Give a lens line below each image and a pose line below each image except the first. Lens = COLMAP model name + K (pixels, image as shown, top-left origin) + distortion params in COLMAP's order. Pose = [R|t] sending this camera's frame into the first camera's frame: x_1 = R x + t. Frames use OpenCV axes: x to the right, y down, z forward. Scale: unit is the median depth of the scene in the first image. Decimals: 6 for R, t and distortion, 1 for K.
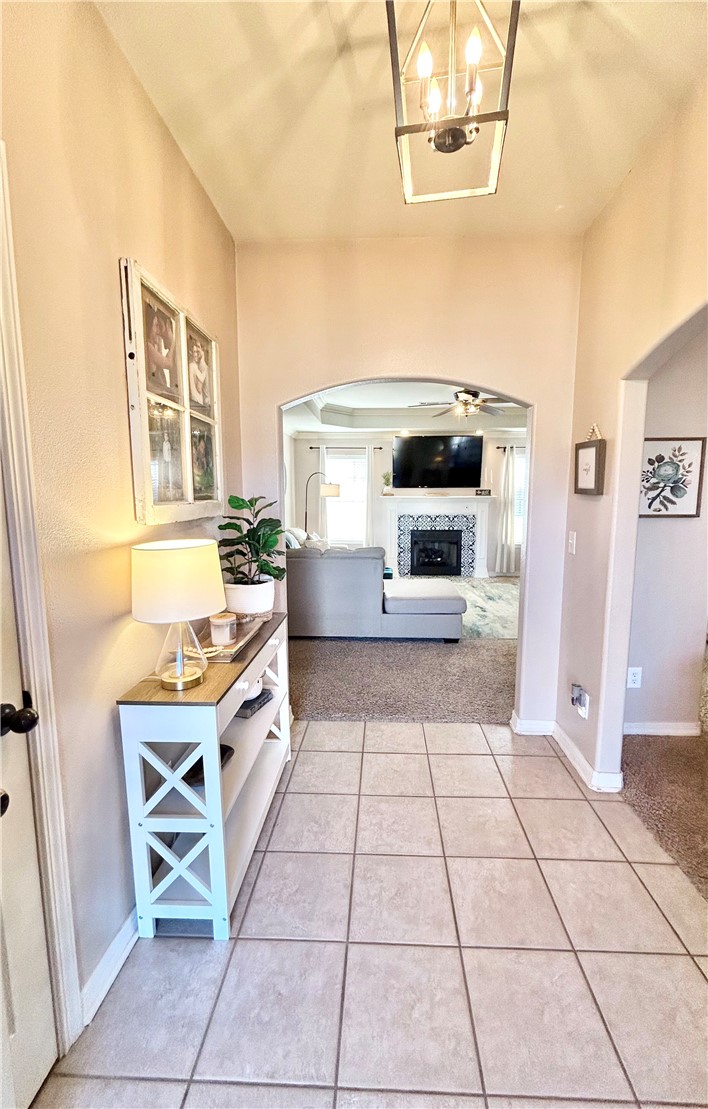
lens RADIAL K [[451.4, 0, 365.8], [0, 451.4, 550.2], [0, 0, 1]] dist [-0.000115, 0.000000]
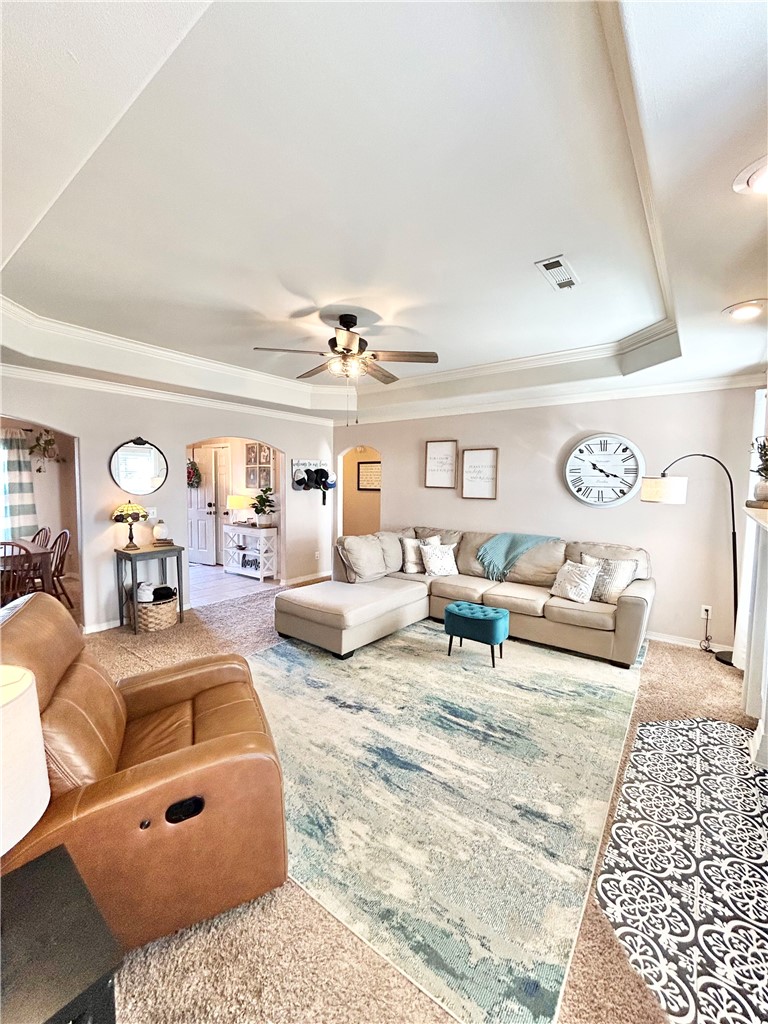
lens RADIAL K [[417.1, 0, 383.7], [0, 417.1, 508.5], [0, 0, 1]] dist [-0.000341, -0.000085]
pose [[-0.577291, 0.047450, -0.815158, 0.457439], [-0.110105, 0.984669, 0.135293, -0.129004], [0.809081, 0.167856, -0.563216, 0.930617]]
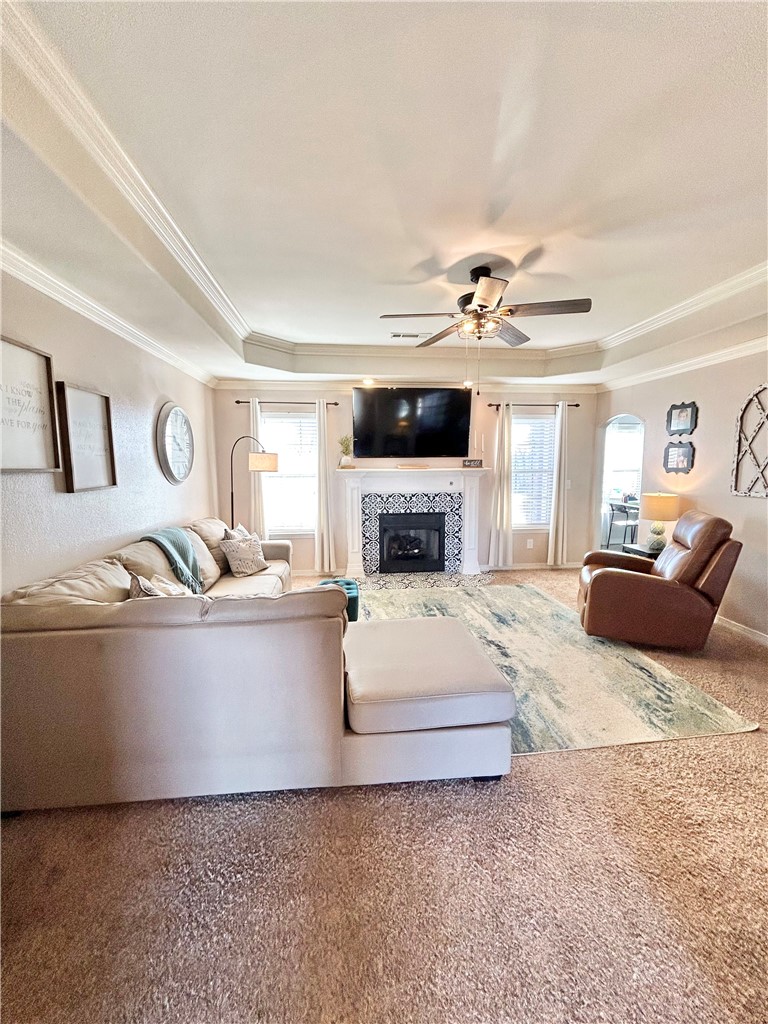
lens RADIAL K [[417.1, 0, 383.7], [0, 417.1, 508.5], [0, 0, 1]] dist [-0.000341, -0.000085]
pose [[0.990413, -0.020430, 0.136617, 0.013310], [0.021648, 0.999738, -0.007435, -0.048778], [-0.136429, 0.010322, 0.990596, 0.314980]]
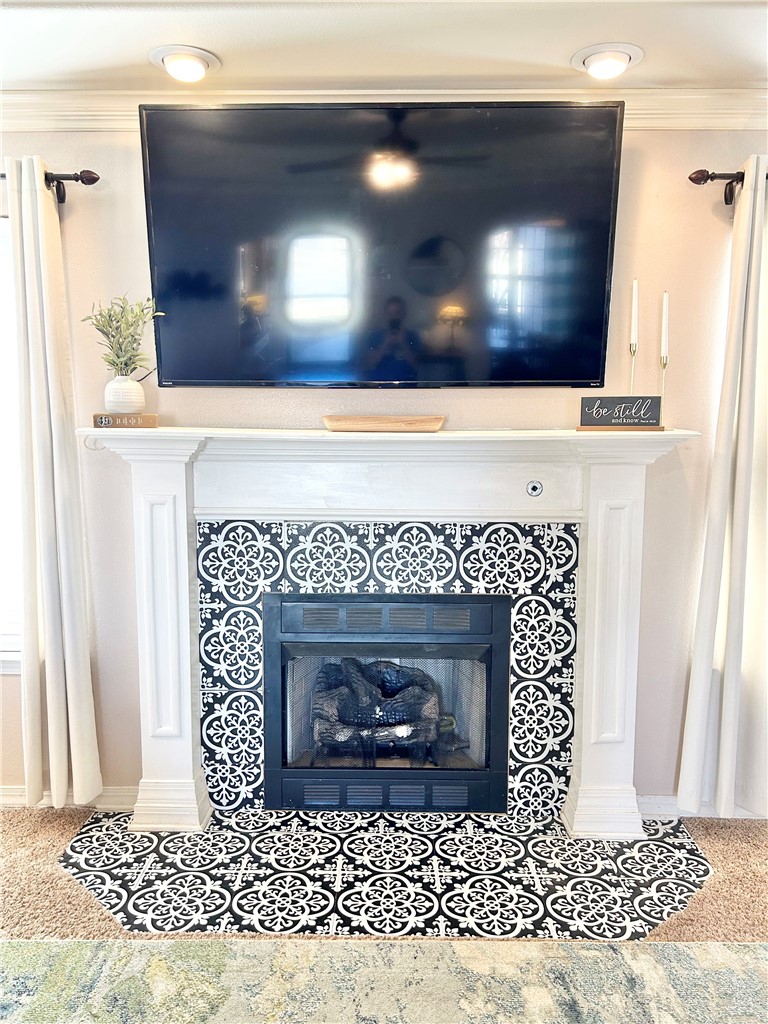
lens RADIAL K [[772.2, 0, 384.0], [0, 772.2, 512.0], [0, 0, 1]] dist [0.039171, -0.001707]
pose [[0.999772, 0.003715, 0.021018, 0.149007], [-0.003496, 0.999939, -0.010473, -0.079447], [-0.021055, 0.010397, 0.999724, 0.654565]]
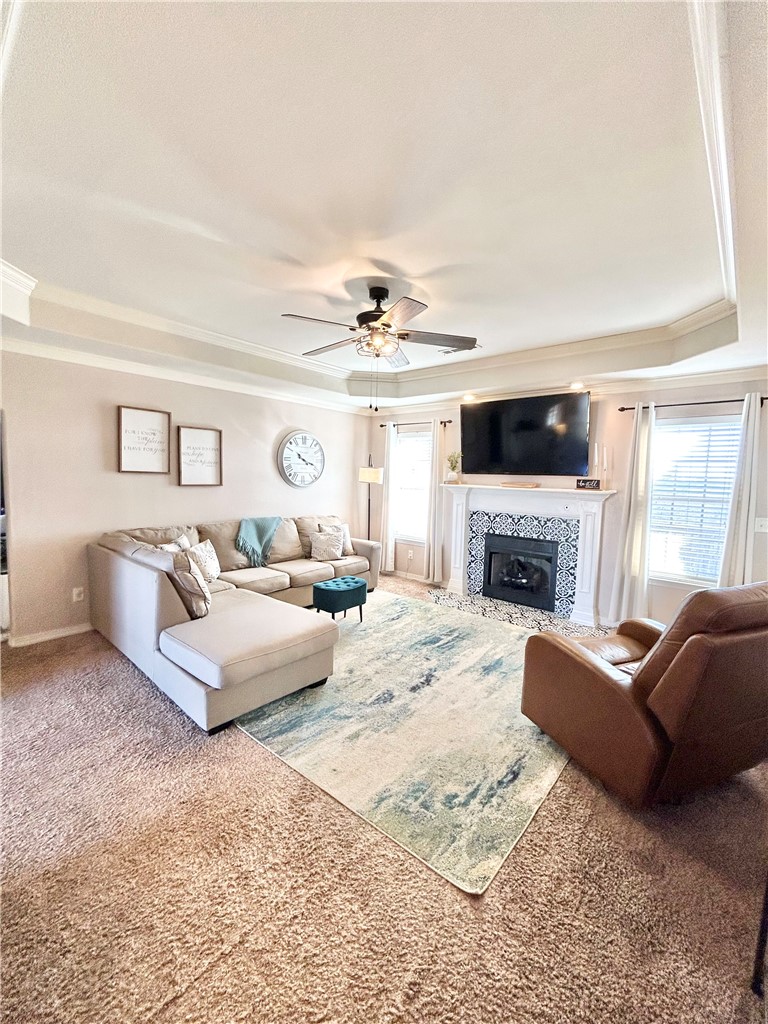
lens RADIAL K [[417.1, 0, 383.7], [0, 417.1, 508.5], [0, 0, 1]] dist [-0.000341, -0.000085]
pose [[0.777636, 0.072933, -0.624471, 0.388394], [-0.103214, 0.994582, -0.012371, -0.058981], [0.620185, 0.074075, 0.780950, 0.385558]]
